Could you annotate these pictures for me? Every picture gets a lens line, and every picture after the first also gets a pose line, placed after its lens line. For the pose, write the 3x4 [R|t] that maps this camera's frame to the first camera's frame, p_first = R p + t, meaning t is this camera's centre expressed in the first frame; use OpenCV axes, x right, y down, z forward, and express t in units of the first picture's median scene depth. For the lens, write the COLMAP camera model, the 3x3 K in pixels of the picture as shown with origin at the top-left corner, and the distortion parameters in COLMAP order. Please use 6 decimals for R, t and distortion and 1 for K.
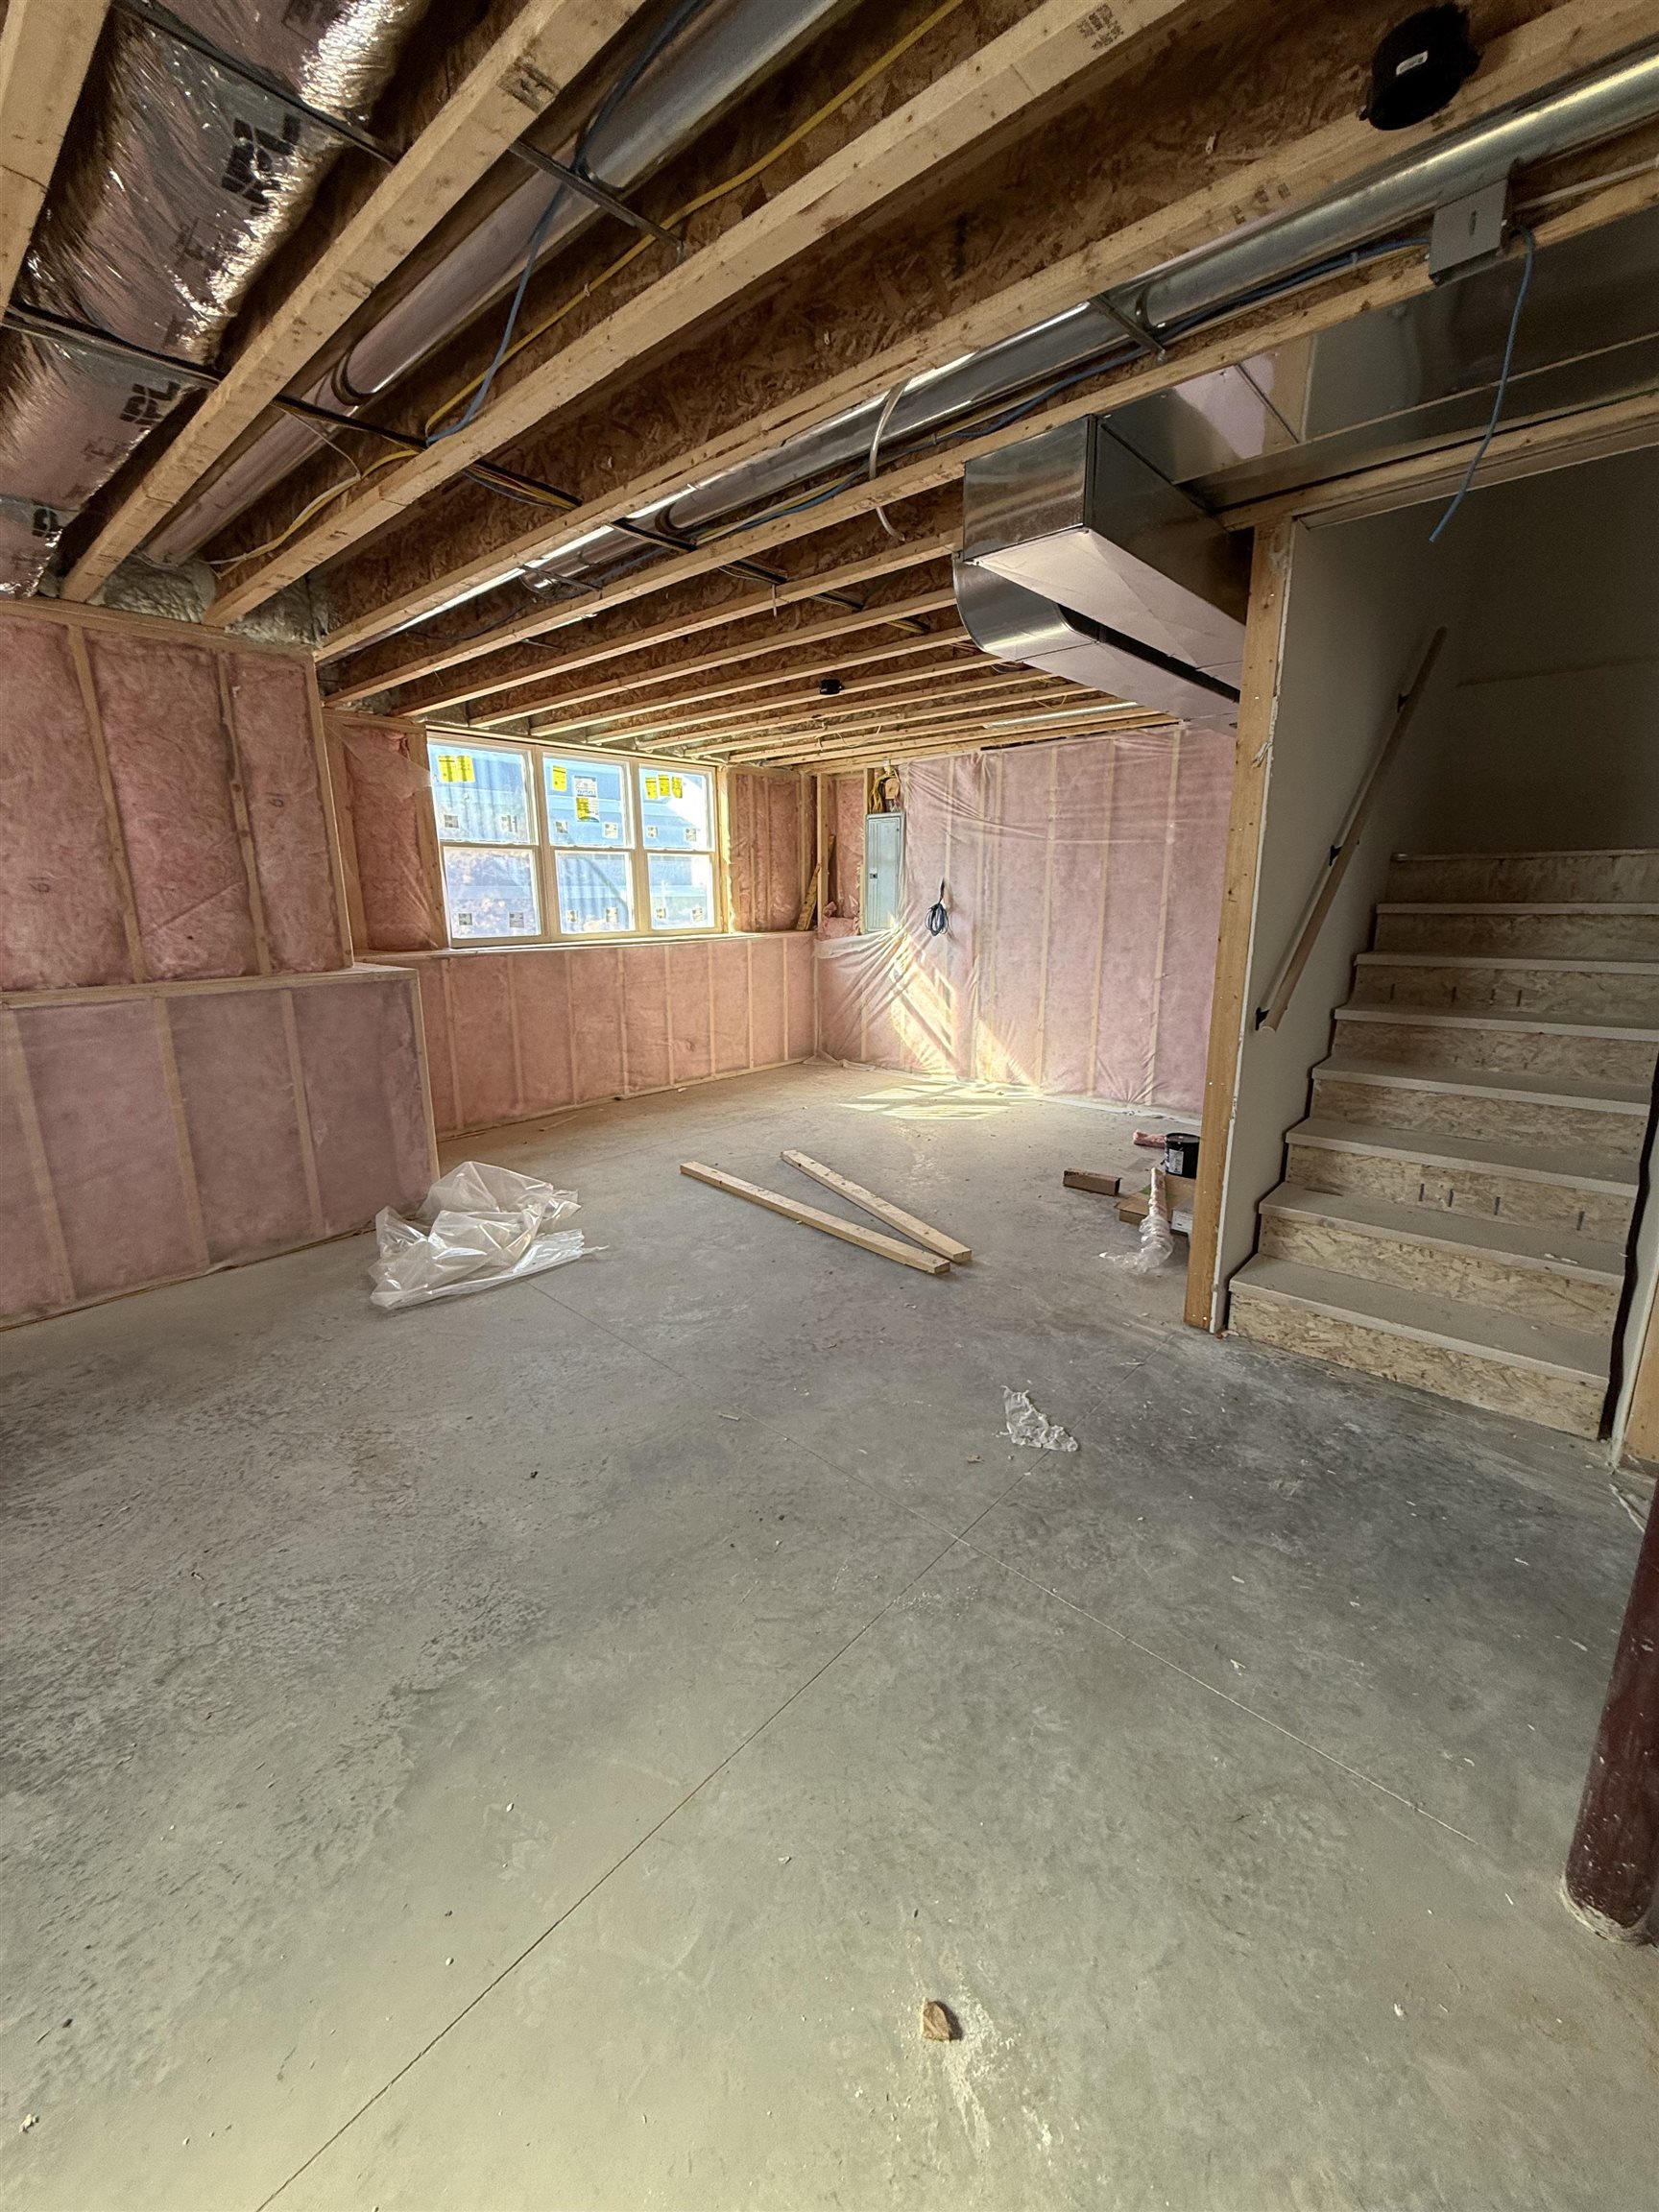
lens RADIAL K [[887.7, 0, 829.8], [0, 887.7, 1099.3], [0, 0, 1]] dist [-0.002333, -0.000070]
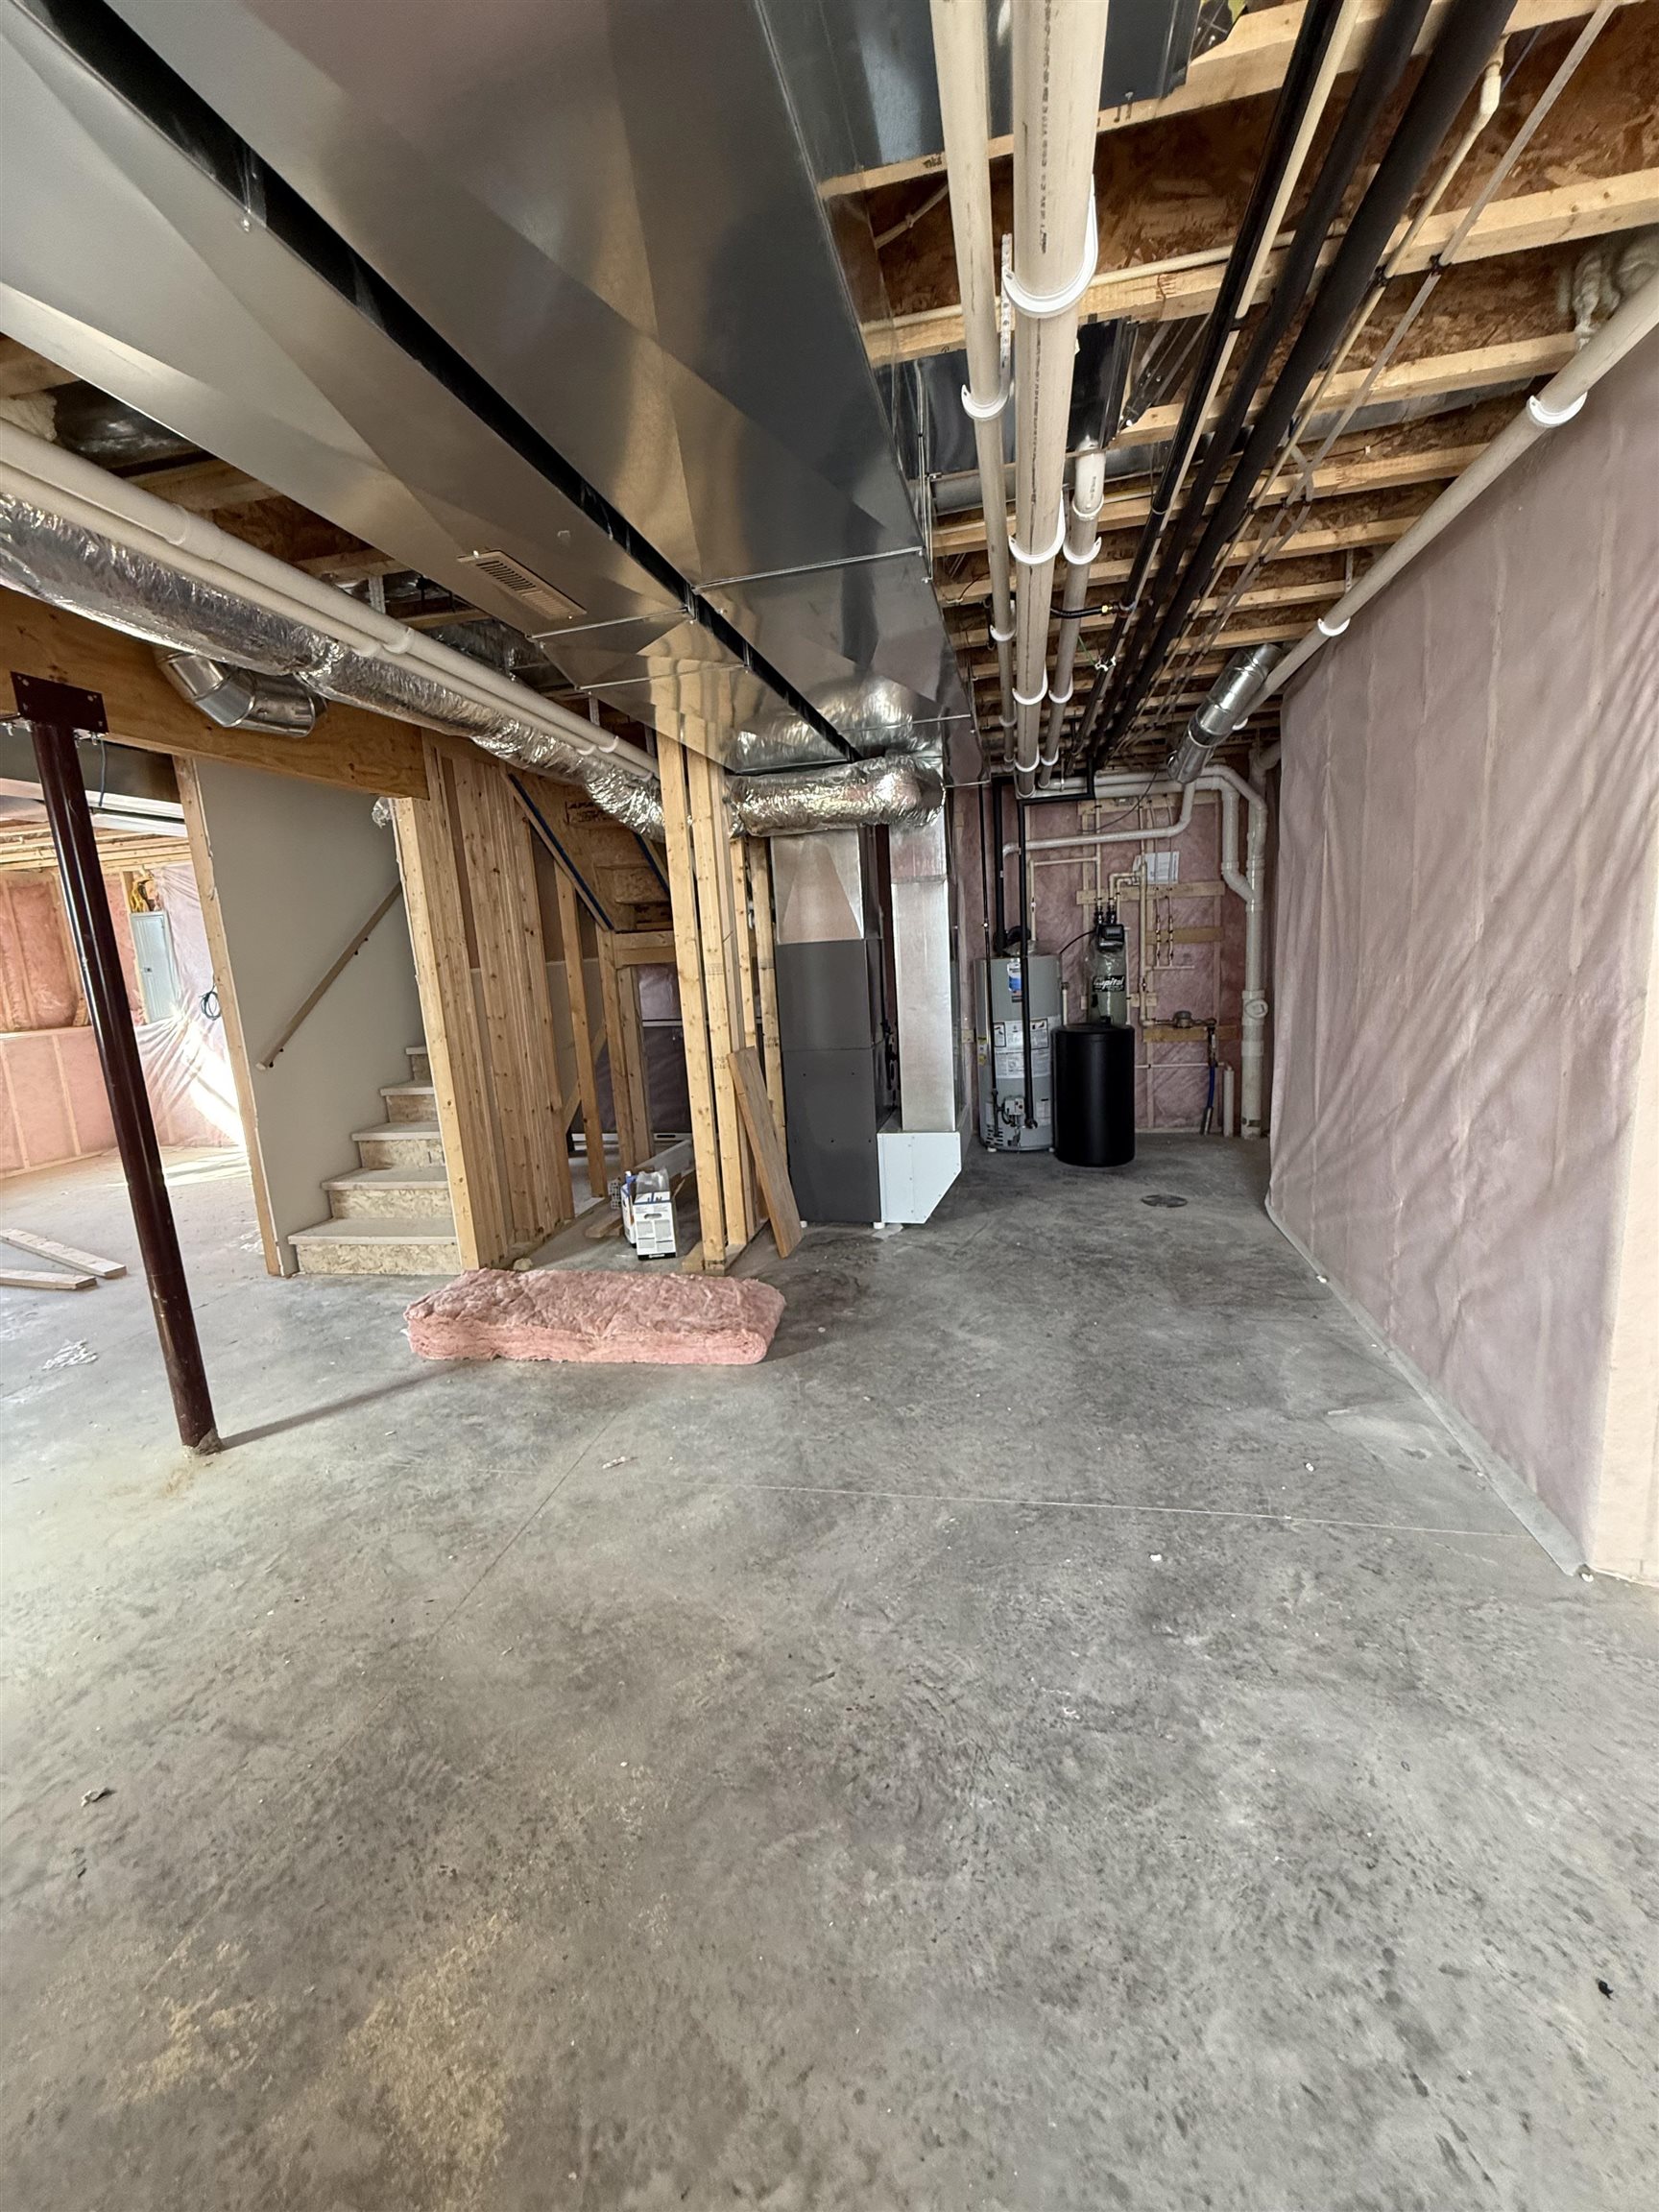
lens RADIAL K [[887.7, 0, 834.7], [0, 887.7, 1103.3], [0, 0, 1]] dist [-0.002333, -0.000070]
pose [[0.866015, -0.131653, 0.482375, 0.546492], [0.165995, 0.985700, -0.028990, 0.176007], [-0.471661, 0.105177, 0.875485, -0.720925]]
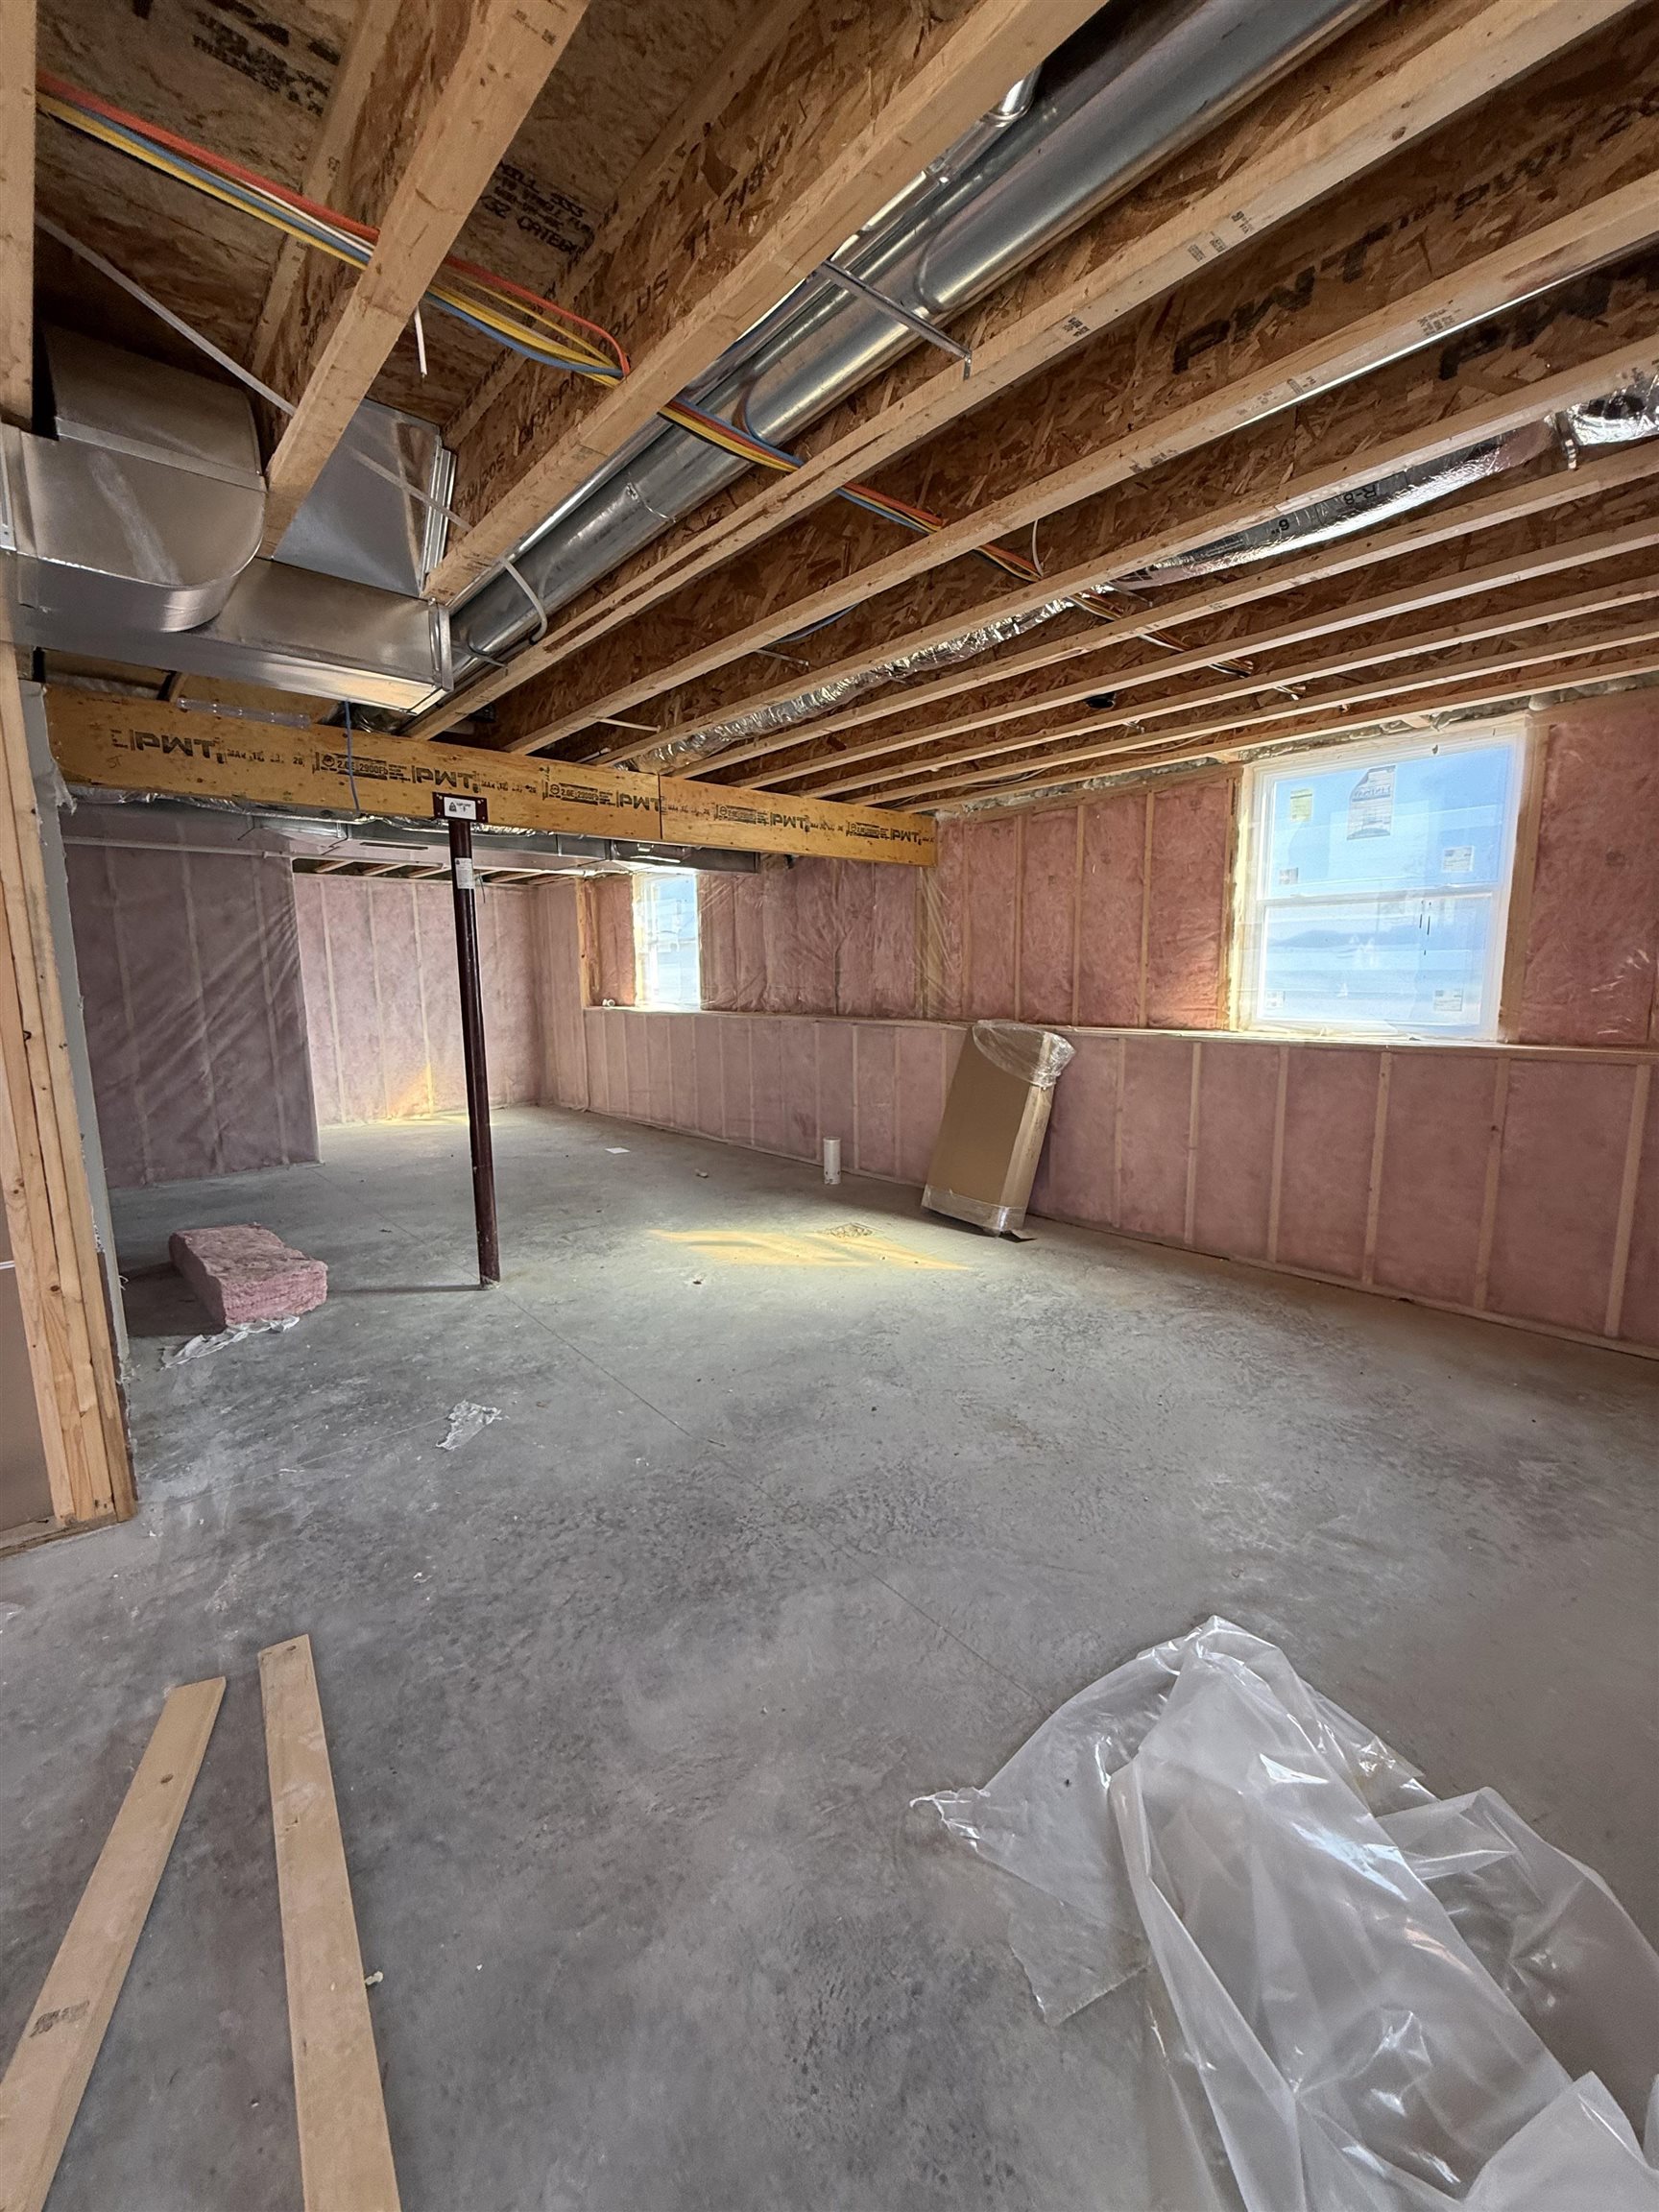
lens RADIAL K [[887.7, 0, 829.4], [0, 887.7, 1105.4], [0, 0, 1]] dist [-0.002333, -0.000070]
pose [[-0.993229, 0.003239, 0.116124, -0.321758], [0.046003, 0.928862, 0.367558, -0.363166], [-0.106672, 0.370411, -0.922722, 1.561526]]
